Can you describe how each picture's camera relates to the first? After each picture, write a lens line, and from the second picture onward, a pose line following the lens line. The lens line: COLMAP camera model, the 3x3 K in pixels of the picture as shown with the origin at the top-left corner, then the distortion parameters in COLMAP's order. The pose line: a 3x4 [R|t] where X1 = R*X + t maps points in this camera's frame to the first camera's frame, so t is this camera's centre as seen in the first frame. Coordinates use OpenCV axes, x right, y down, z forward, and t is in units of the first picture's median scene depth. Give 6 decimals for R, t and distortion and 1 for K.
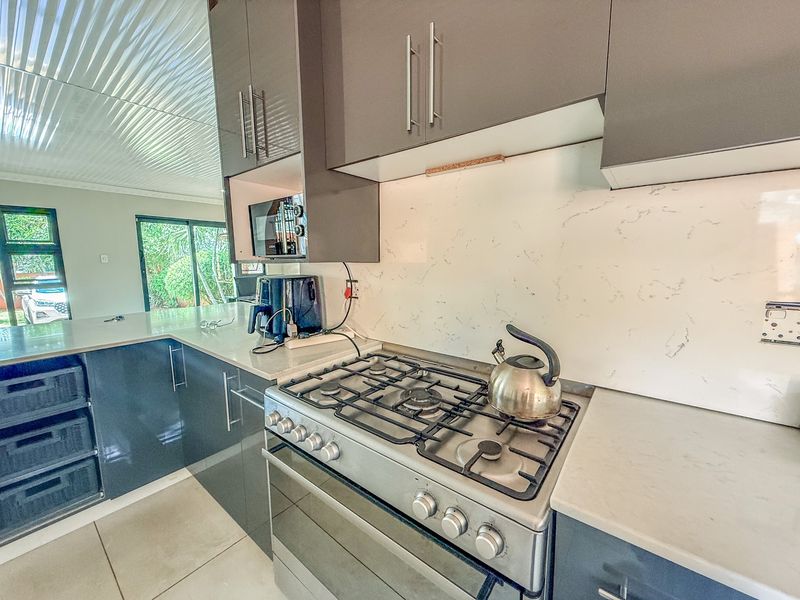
lens RADIAL K [[318.0, 0, 401.7], [0, 318.0, 299.3], [0, 0, 1]] dist [-0.000048, 0.000081]
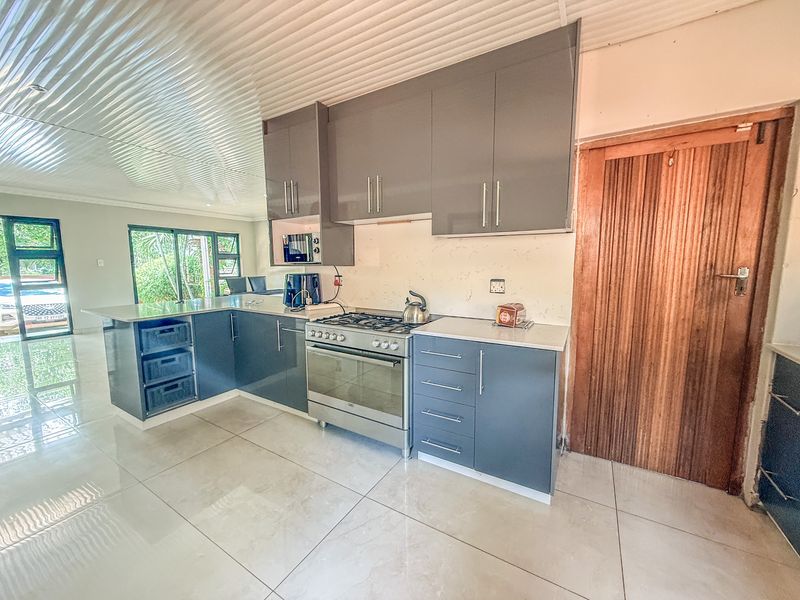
lens RADIAL K [[318.0, 0, 401.7], [0, 318.0, 299.3], [0, 0, 1]] dist [-0.000048, 0.000081]
pose [[0.992290, -0.011144, 0.123435, -0.024607], [0.012938, 0.999822, -0.013738, 0.110069], [-0.123260, 0.015229, 0.992258, -0.893834]]
